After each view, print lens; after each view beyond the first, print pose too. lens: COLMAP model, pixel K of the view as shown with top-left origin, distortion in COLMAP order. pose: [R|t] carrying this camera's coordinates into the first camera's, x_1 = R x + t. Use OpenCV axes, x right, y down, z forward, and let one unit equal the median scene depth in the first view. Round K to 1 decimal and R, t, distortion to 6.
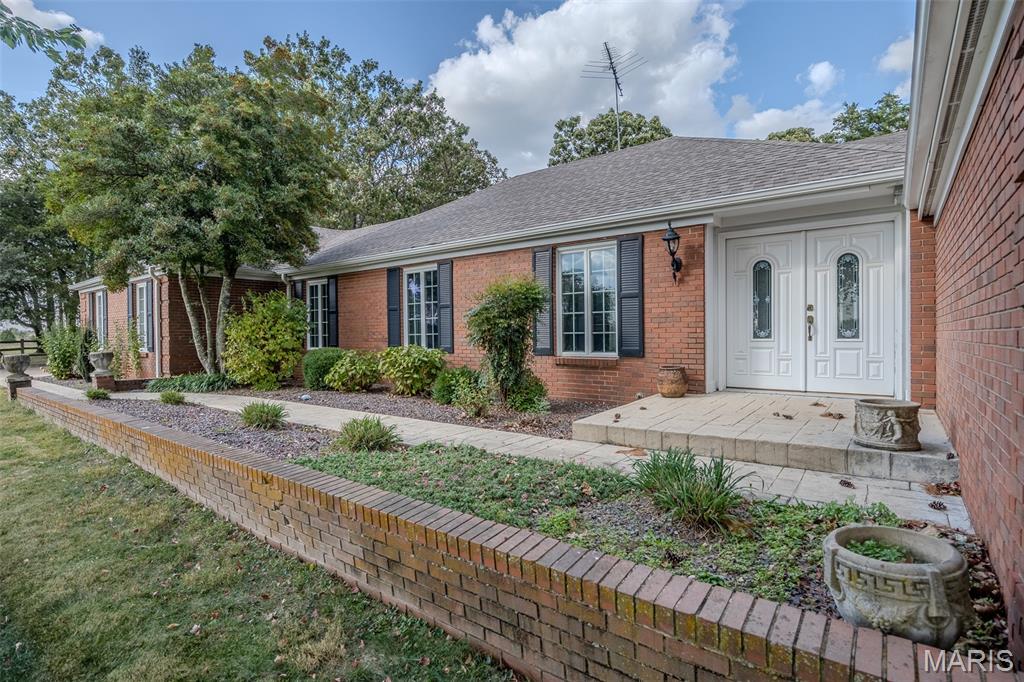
lens RADIAL K [[505.9, 0, 512.0], [0, 505.9, 341.0], [0, 0, 1]] dist [-0.001732, -0.000411]
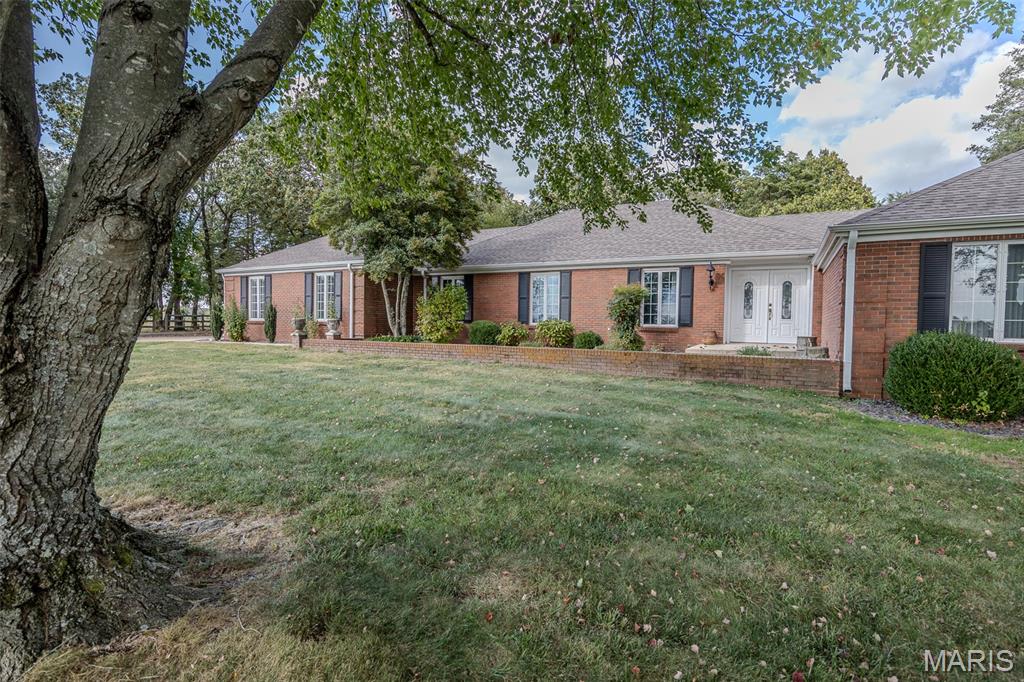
lens RADIAL K [[505.9, 0, 512.0], [0, 505.9, 341.0], [0, 0, 1]] dist [-0.001732, -0.000411]
pose [[0.987412, 0.021582, 0.156689, -0.811609], [-0.024392, 0.999574, 0.016029, 0.078453], [-0.156276, -0.019649, 0.987518, -0.940314]]
